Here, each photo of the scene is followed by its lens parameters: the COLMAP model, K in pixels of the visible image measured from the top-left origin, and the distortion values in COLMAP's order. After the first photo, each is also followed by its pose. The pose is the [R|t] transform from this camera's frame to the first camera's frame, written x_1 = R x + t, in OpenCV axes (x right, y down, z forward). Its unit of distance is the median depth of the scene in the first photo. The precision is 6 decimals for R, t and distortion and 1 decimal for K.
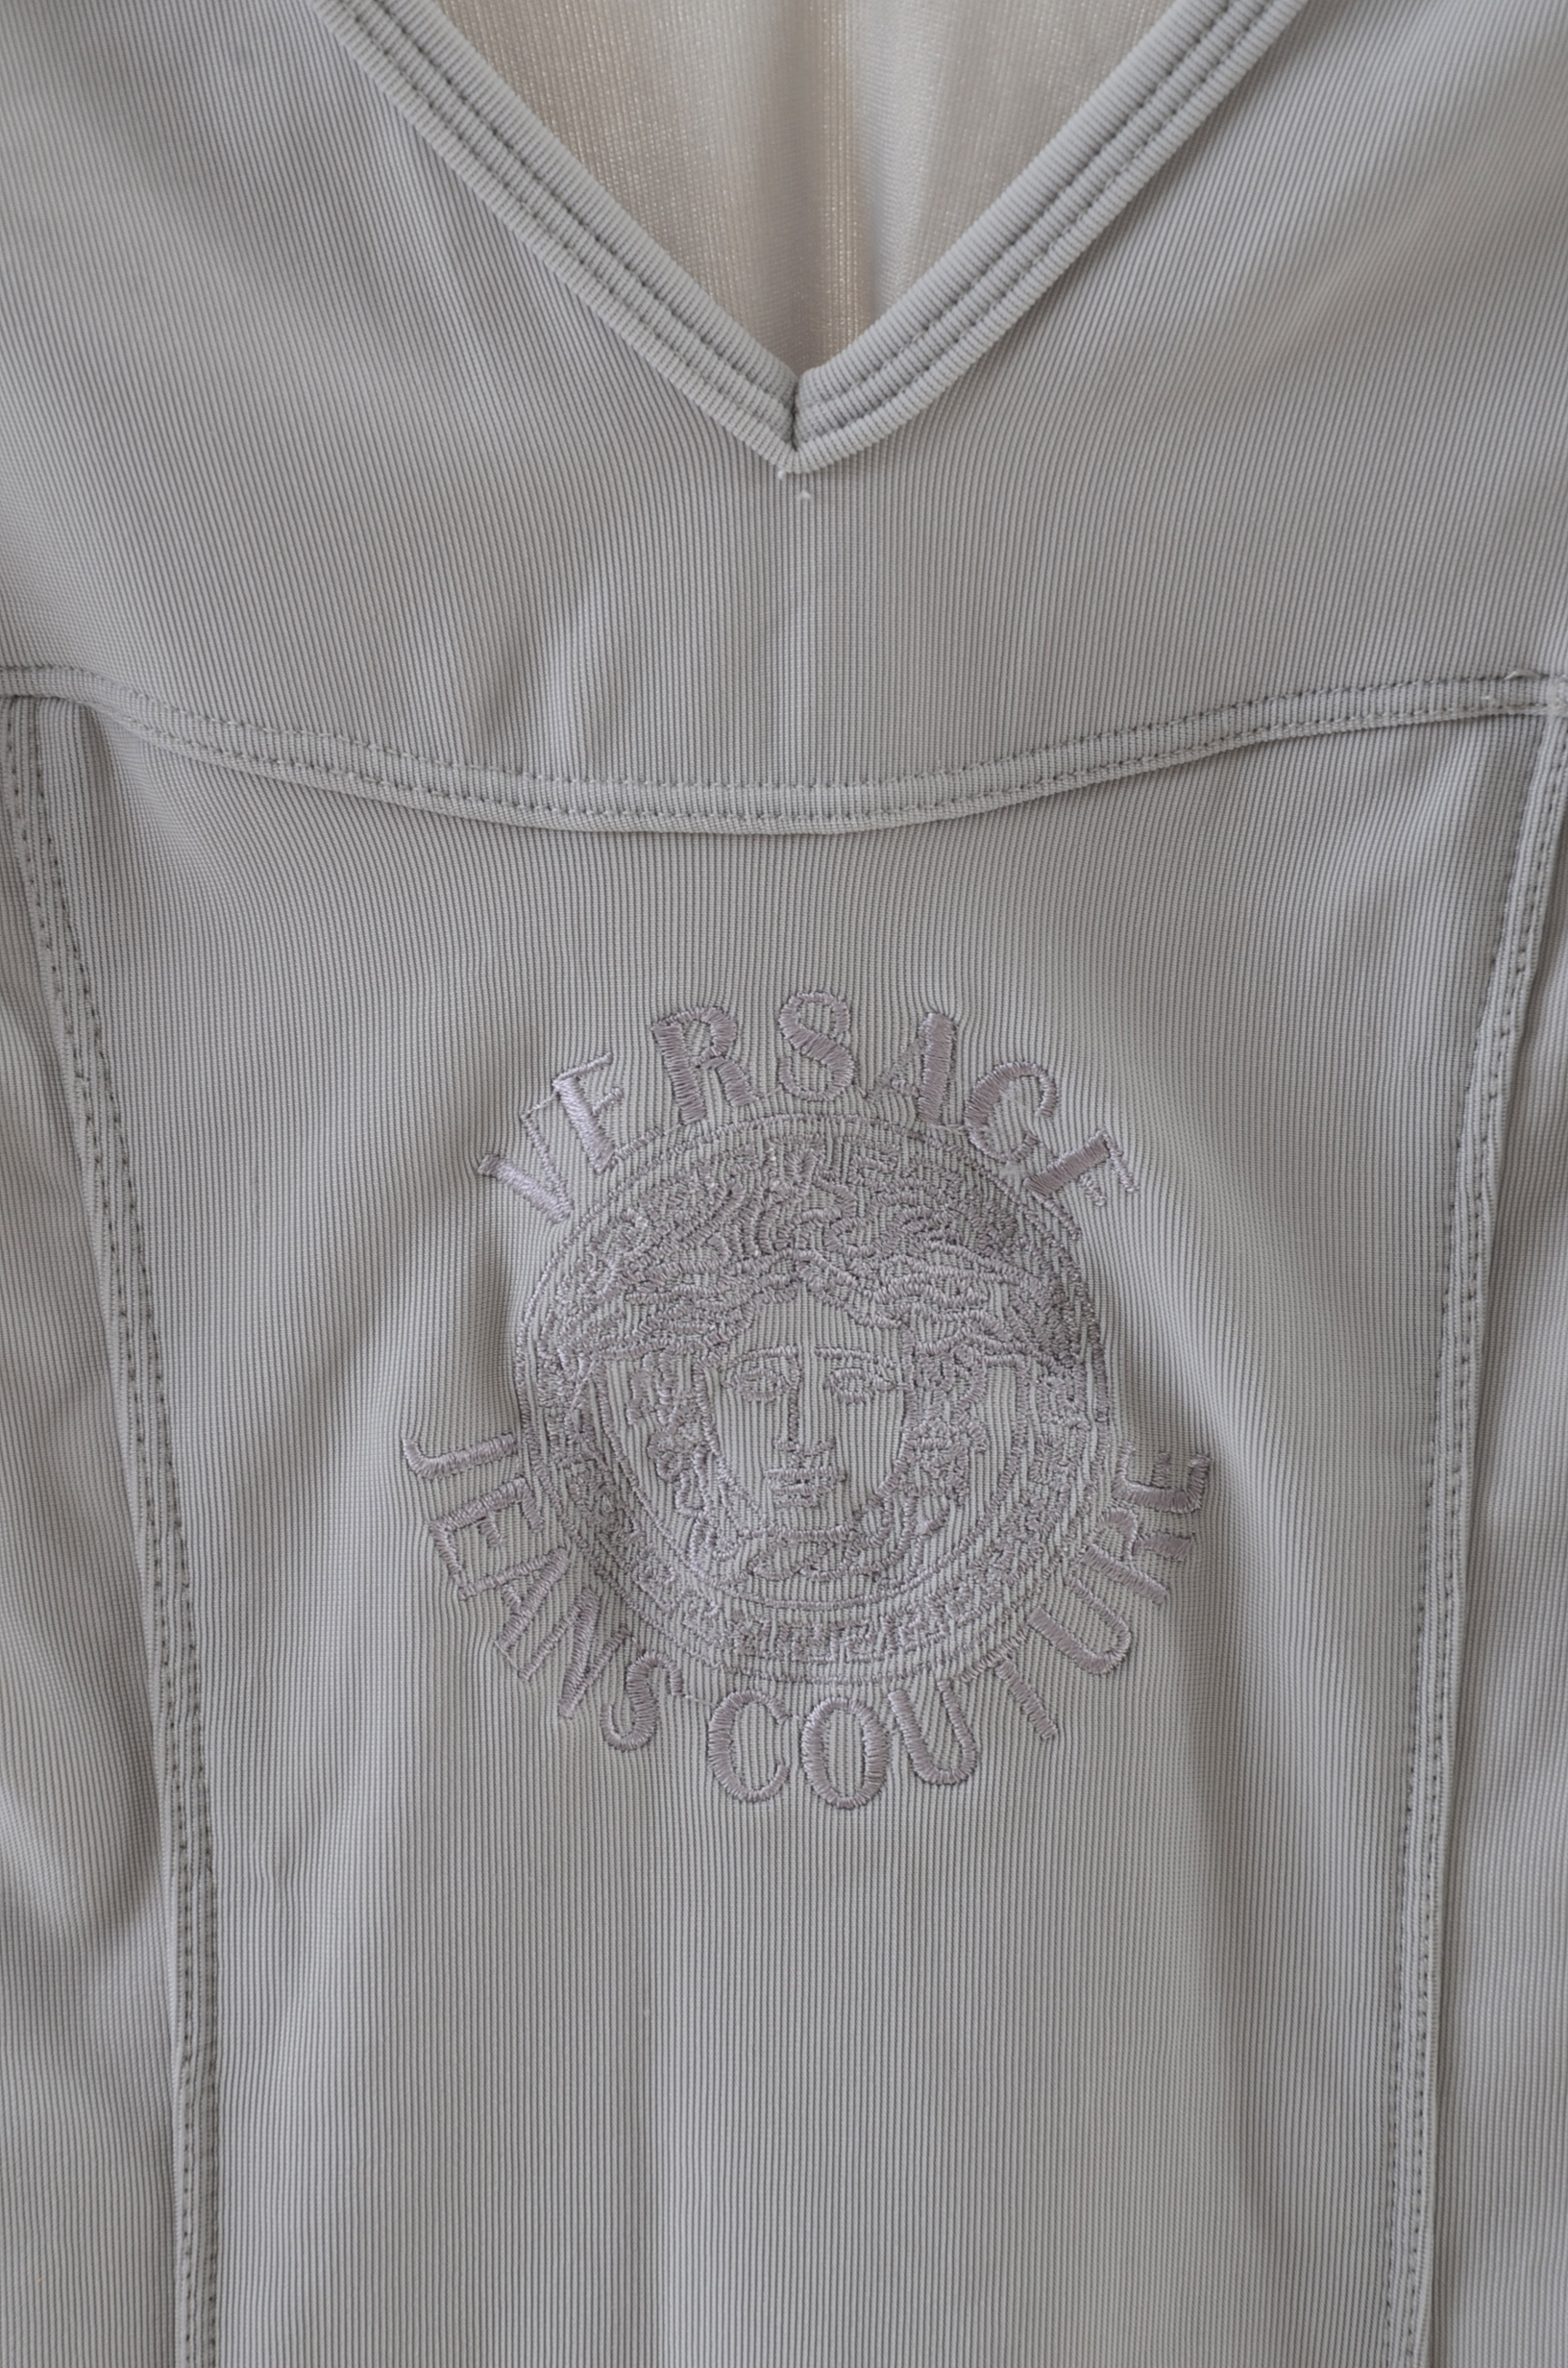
lens RADIAL K [[10077.6, 0, 800.1], [0, 10077.6, 1258.0], [0, 0, 1]] dist [1.087211, 0.000000]
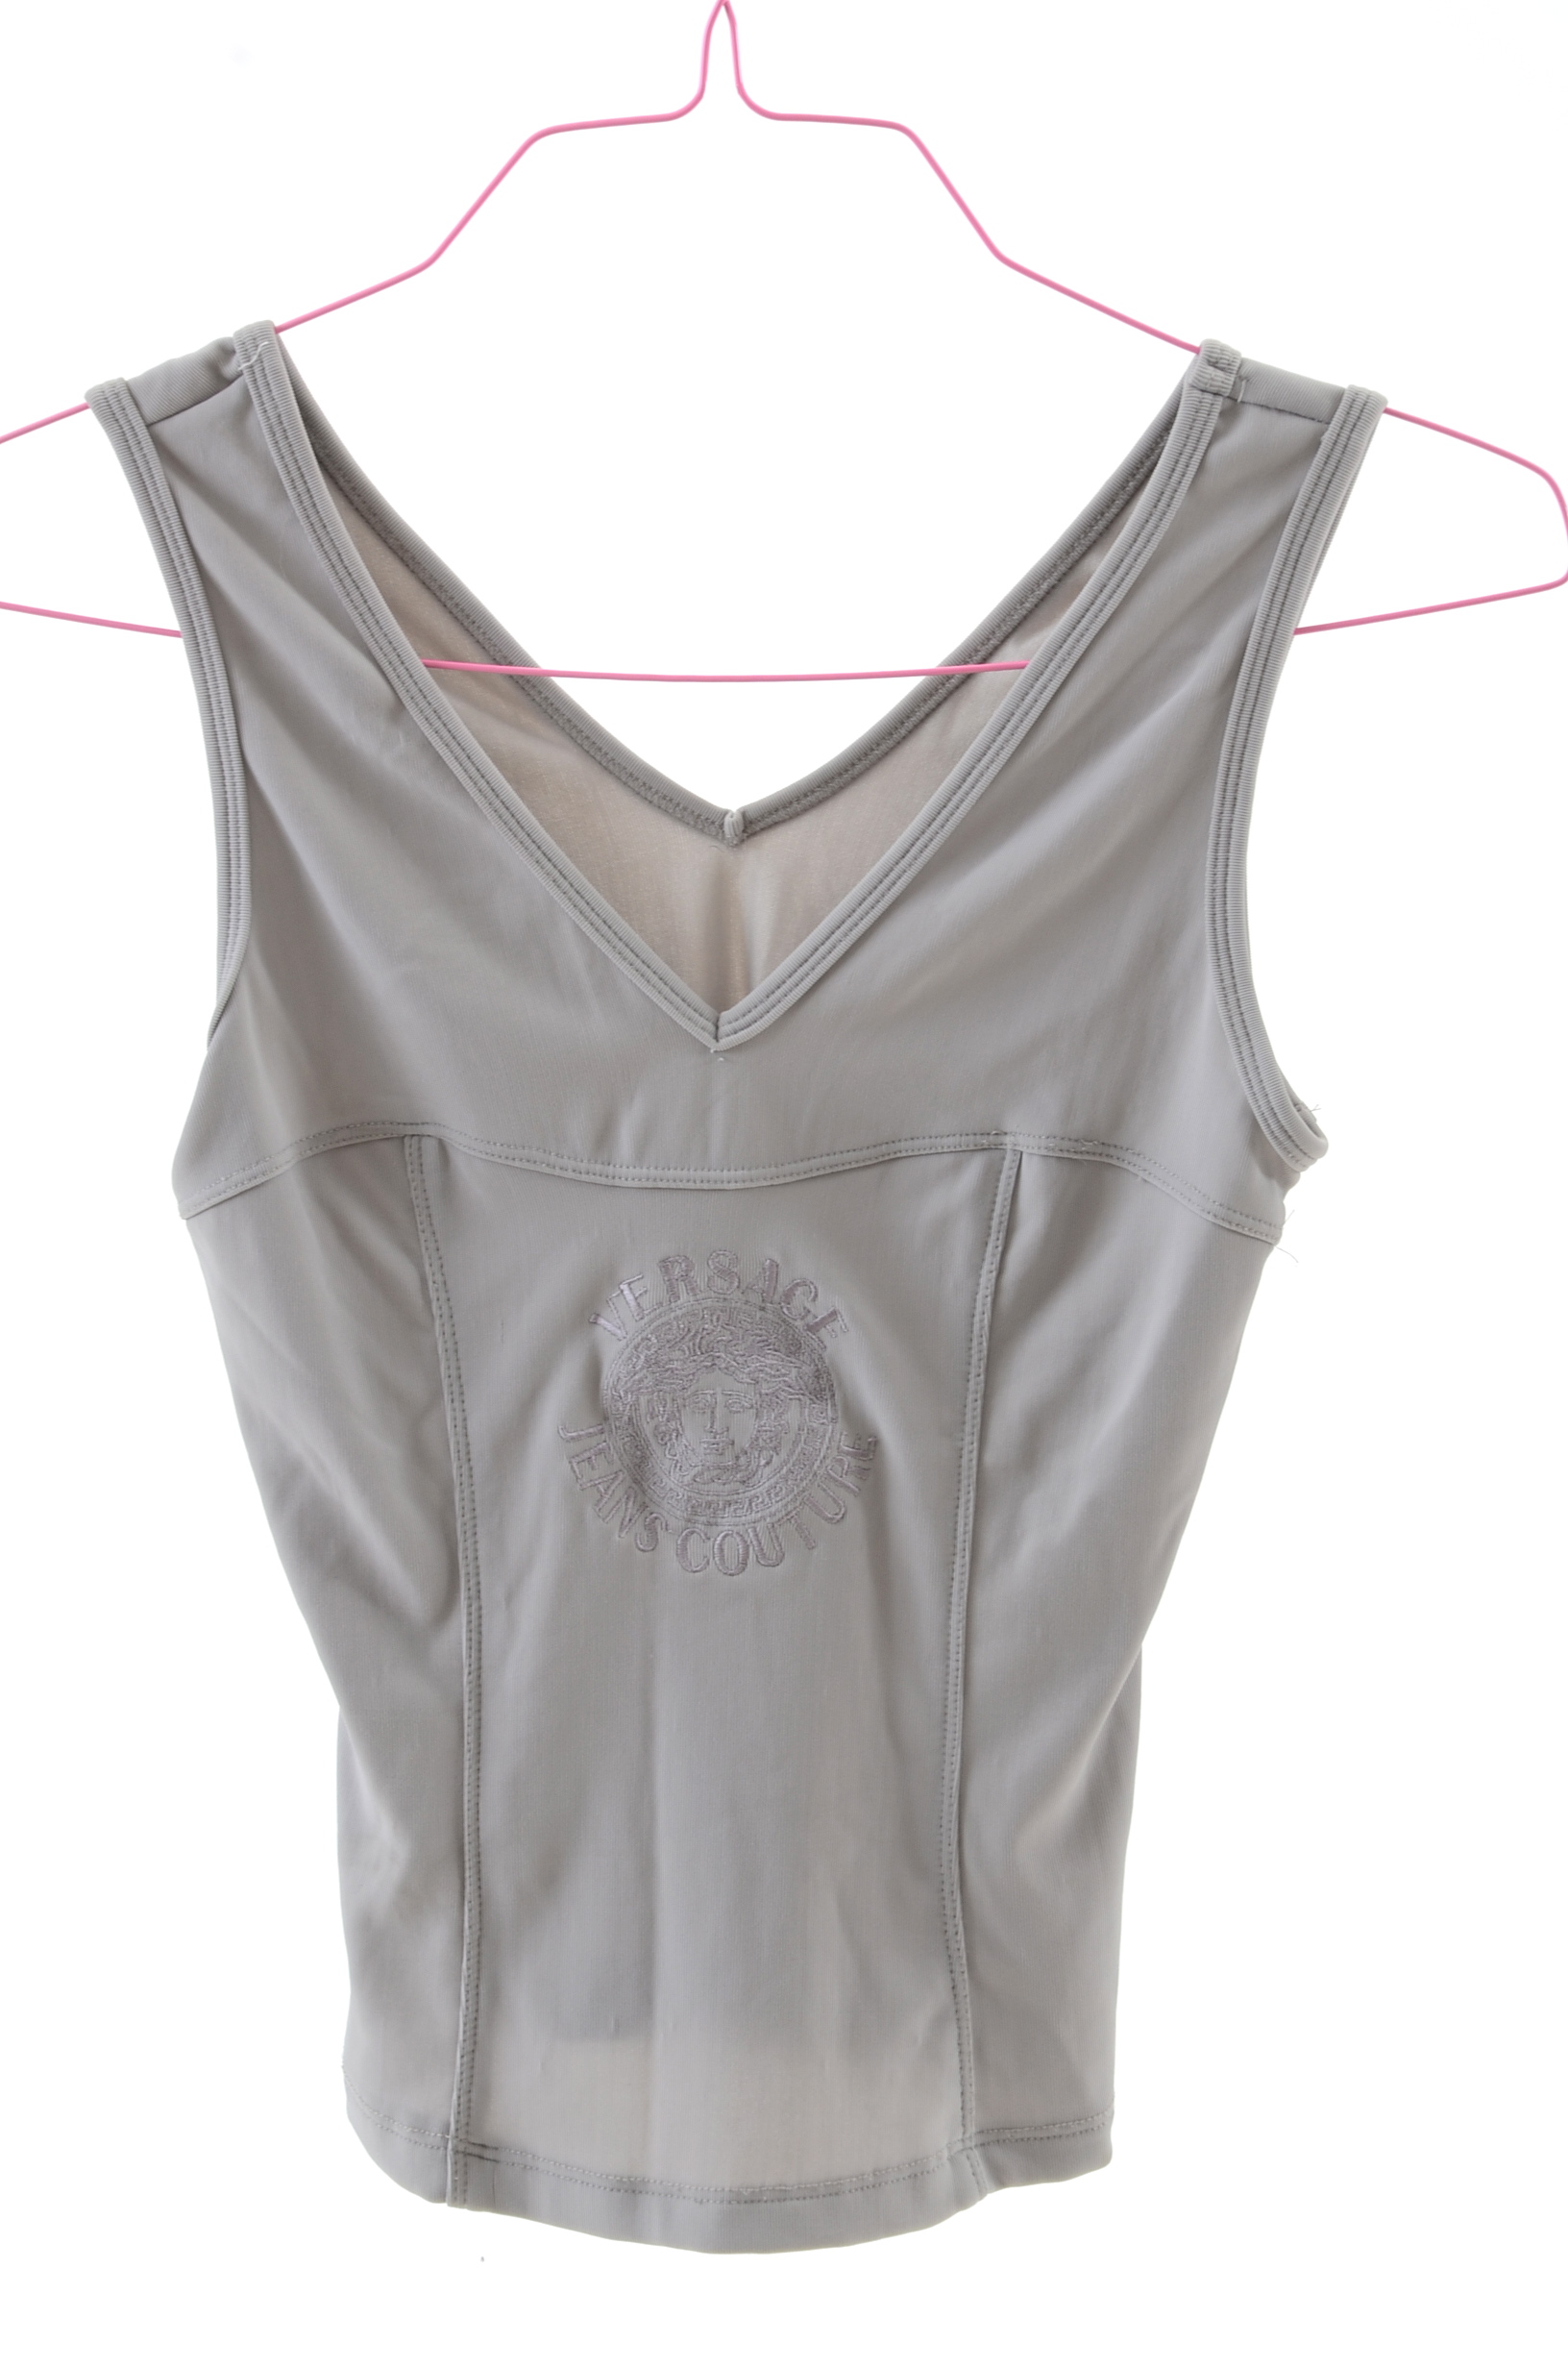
lens RADIAL K [[7846.9, 0, 783.8], [0, 7846.9, 1187.0], [0, 0, 1]] dist [-0.104664, 0.000000]
pose [[0.999888, 0.011704, 0.009372, -0.001897], [-0.011133, 0.998209, -0.058781, 0.073675], [-0.010043, 0.058670, 0.998227, -0.981561]]
